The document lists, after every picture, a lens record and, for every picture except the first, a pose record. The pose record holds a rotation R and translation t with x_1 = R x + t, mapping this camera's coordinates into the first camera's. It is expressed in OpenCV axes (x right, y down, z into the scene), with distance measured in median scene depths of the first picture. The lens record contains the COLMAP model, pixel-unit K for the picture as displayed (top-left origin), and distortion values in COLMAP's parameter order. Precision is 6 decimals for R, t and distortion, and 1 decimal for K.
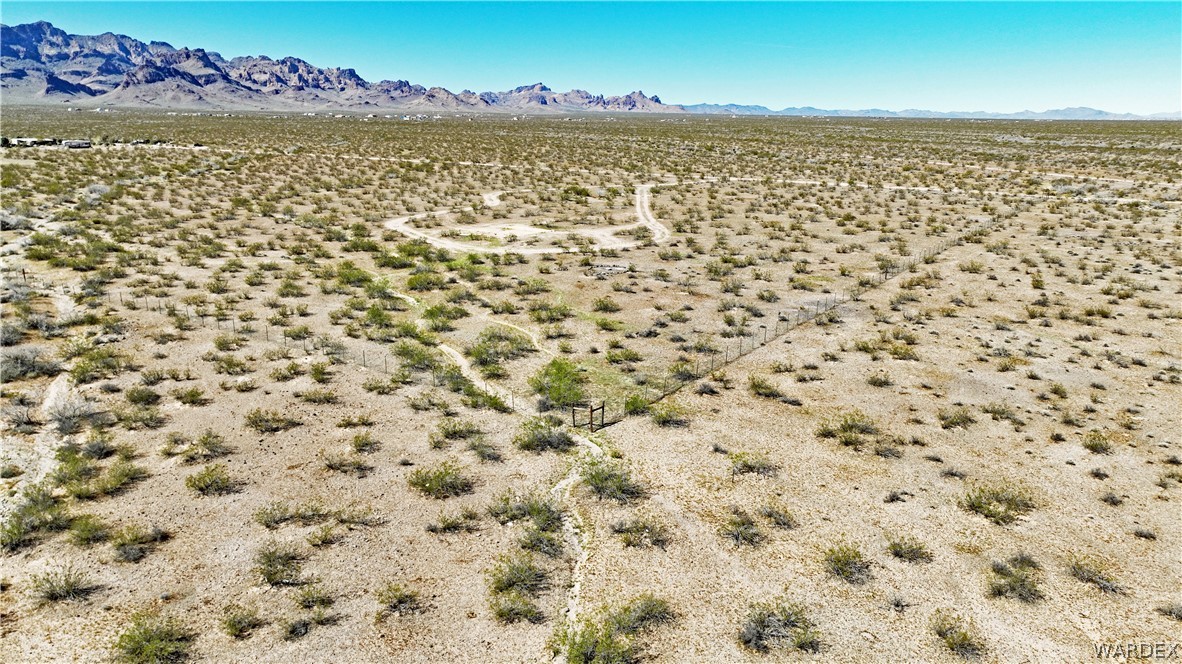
lens RADIAL K [[817.5, 0, 591.0], [0, 817.5, 332.0], [0, 0, 1]] dist [-0.003730, 0.018871]
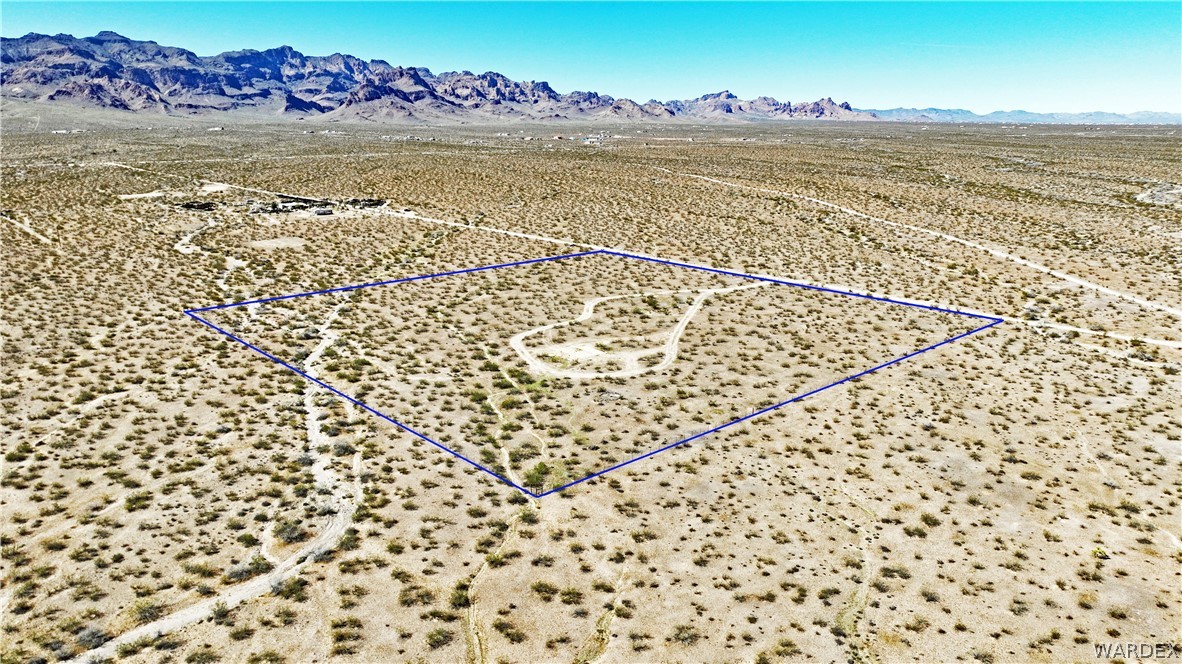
lens RADIAL K [[817.5, 0, 591.0], [0, 817.5, 332.0], [0, 0, 1]] dist [-0.003730, 0.018871]
pose [[0.975715, 0.044305, -0.214515, 0.090397], [-0.045505, 0.998964, -0.000658, -0.053537], [0.214264, 0.010403, 0.976720, -0.201677]]
